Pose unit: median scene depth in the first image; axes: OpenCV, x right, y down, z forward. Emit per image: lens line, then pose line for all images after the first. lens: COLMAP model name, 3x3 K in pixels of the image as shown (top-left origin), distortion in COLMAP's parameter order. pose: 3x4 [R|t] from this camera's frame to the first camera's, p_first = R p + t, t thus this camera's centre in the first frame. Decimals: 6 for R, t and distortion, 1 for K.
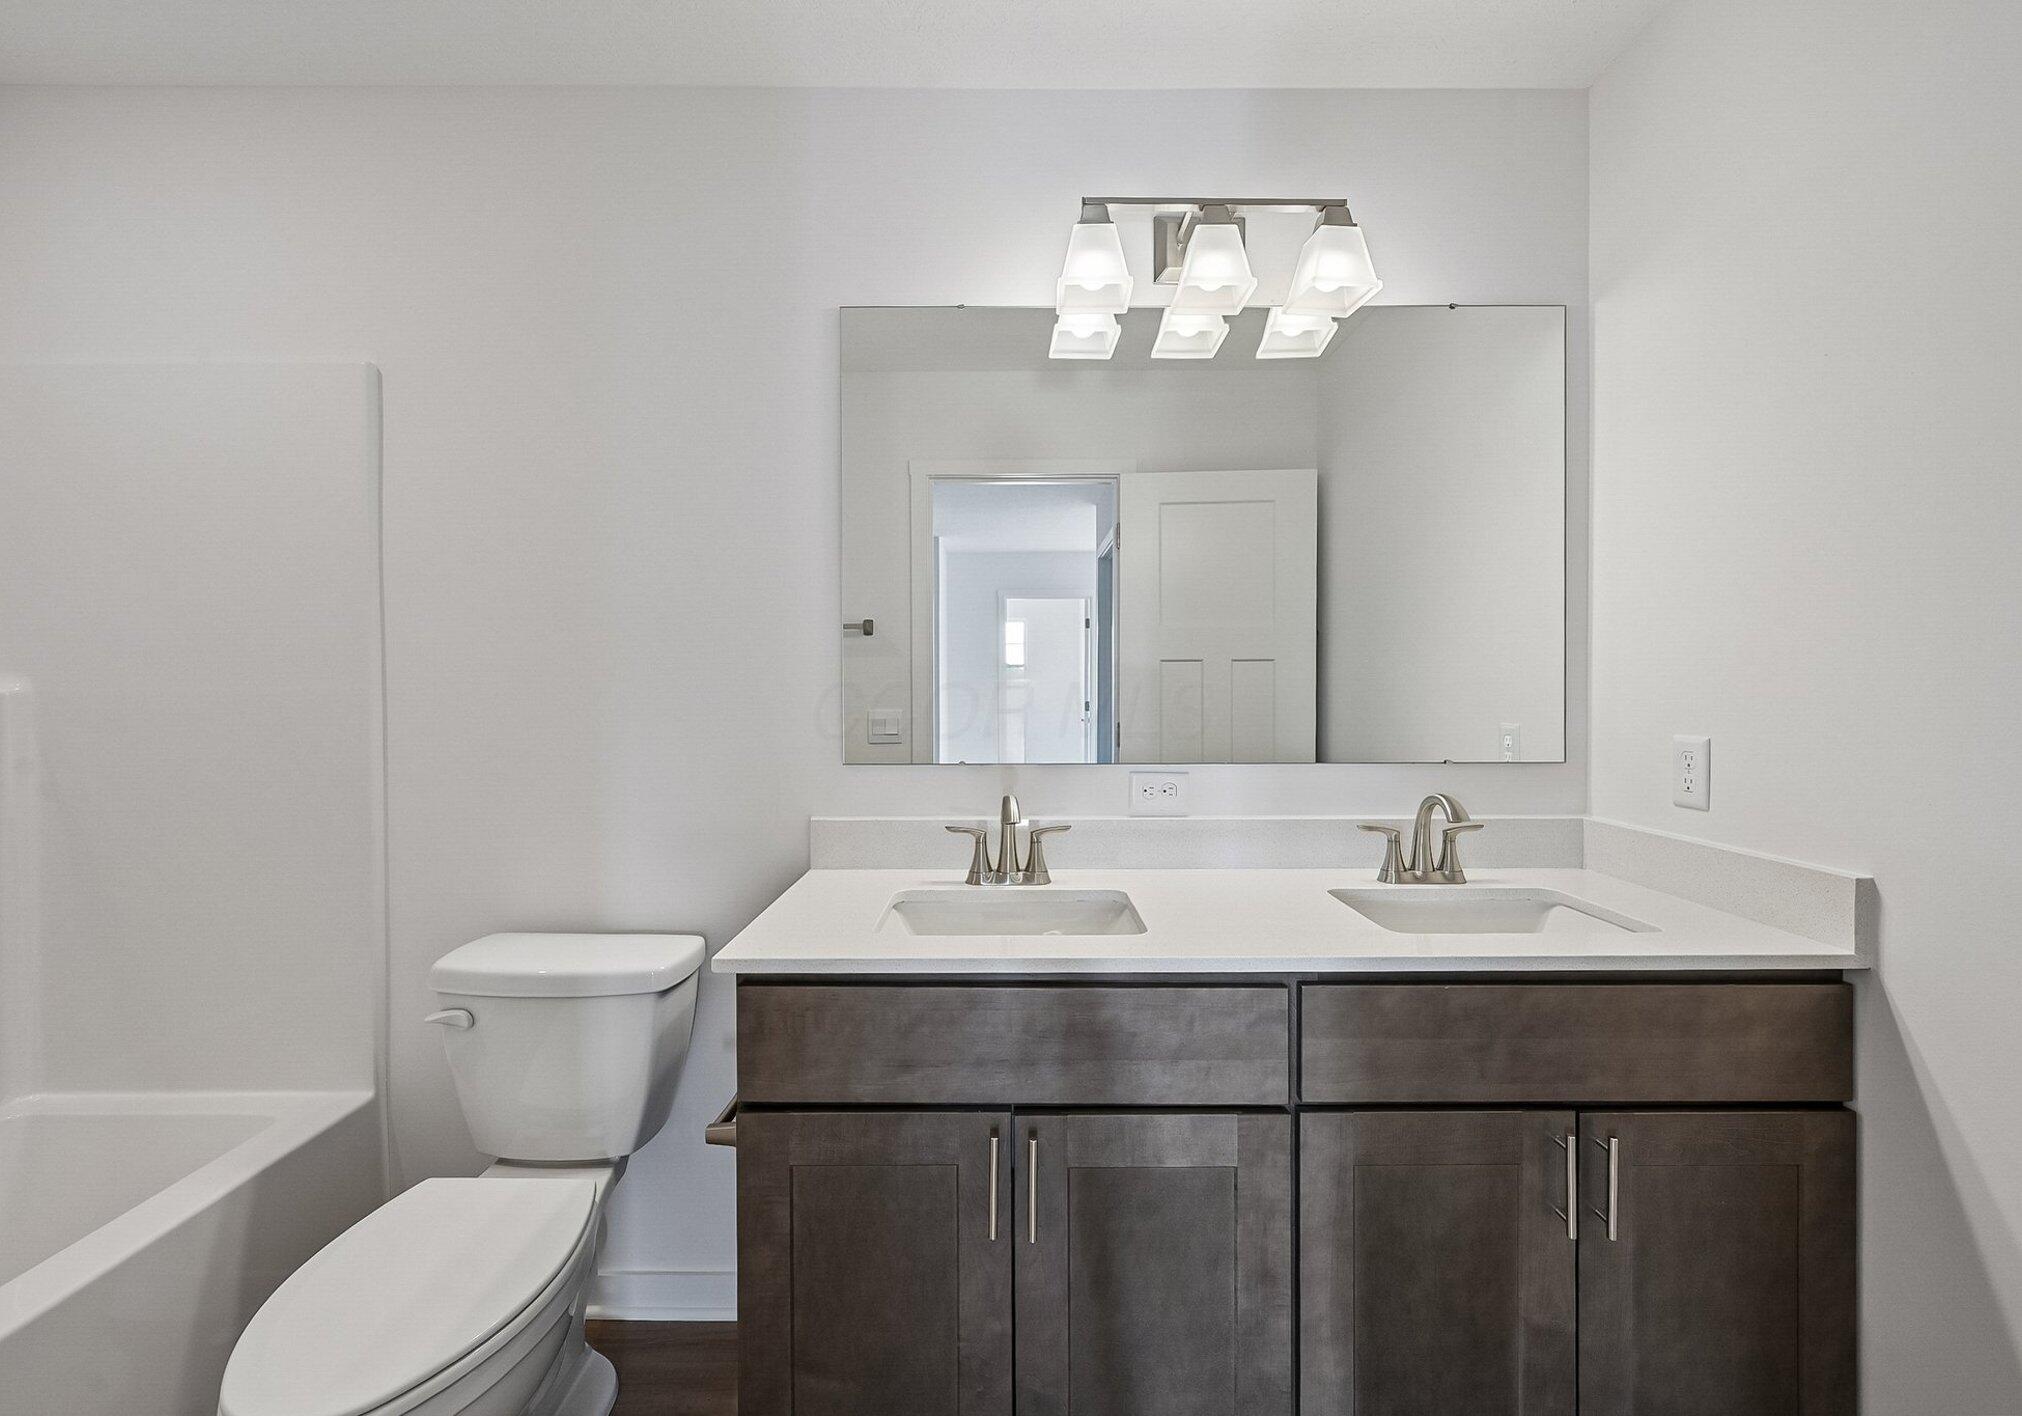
lens RADIAL K [[857.4, 0, 1009.1], [0, 857.4, 691.1], [0, 0, 1]] dist [0.001438, 0.000730]
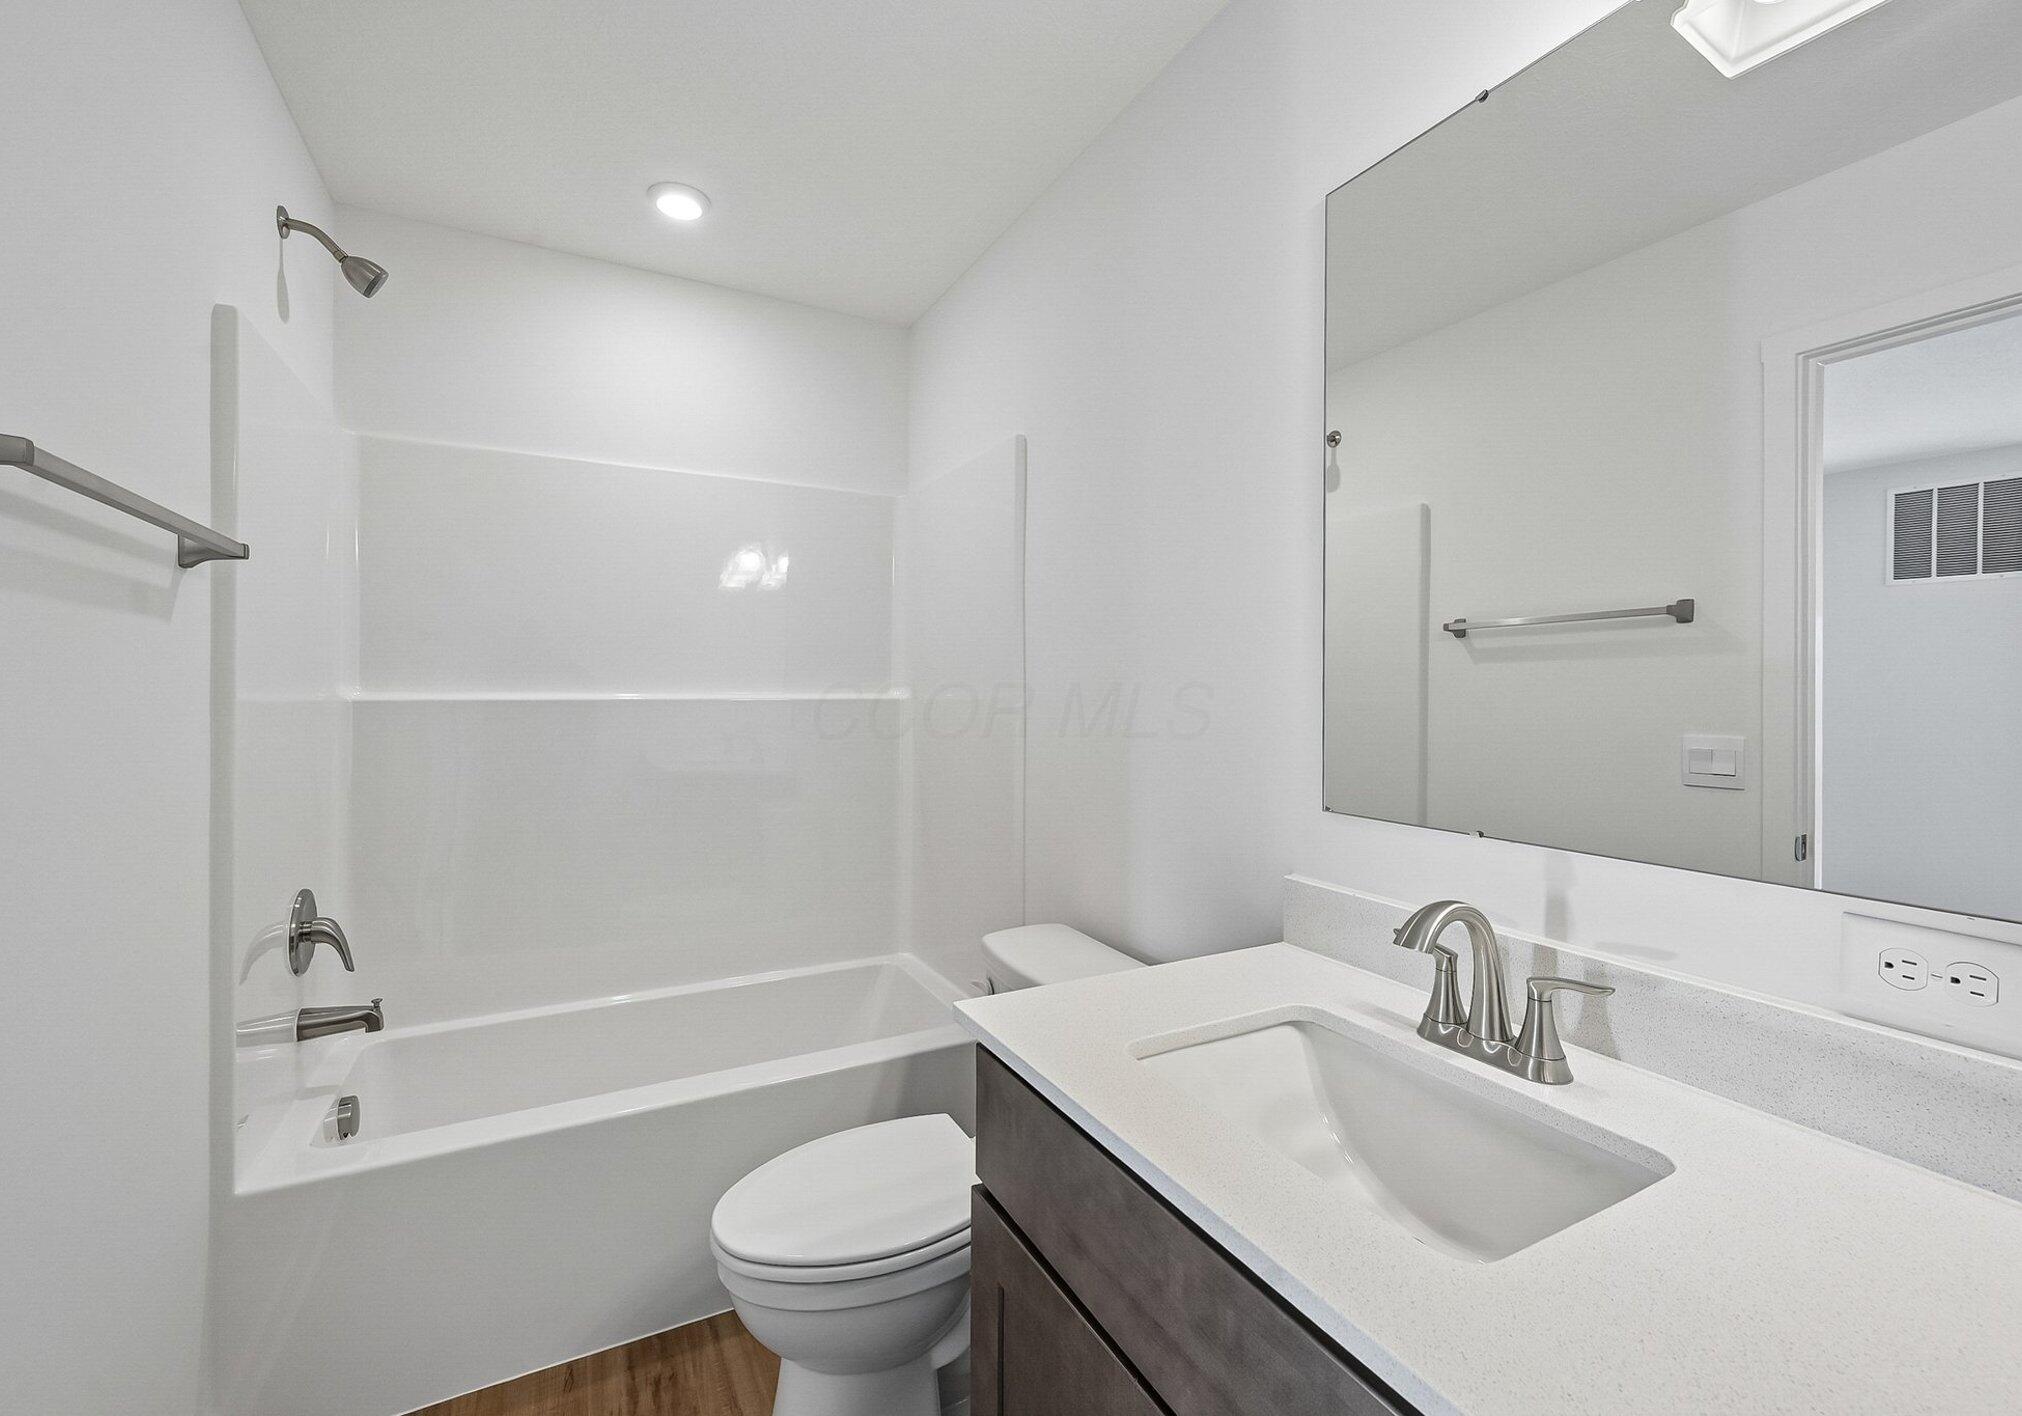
lens RADIAL K [[857.4, 0, 1009.1], [0, 857.4, 691.1], [0, 0, 1]] dist [0.001438, 0.000730]
pose [[0.471934, 0.004730, -0.881621, 0.328269], [-0.006795, 0.999975, 0.001728, -0.017866], [0.881608, 0.005176, 0.471955, 0.411589]]
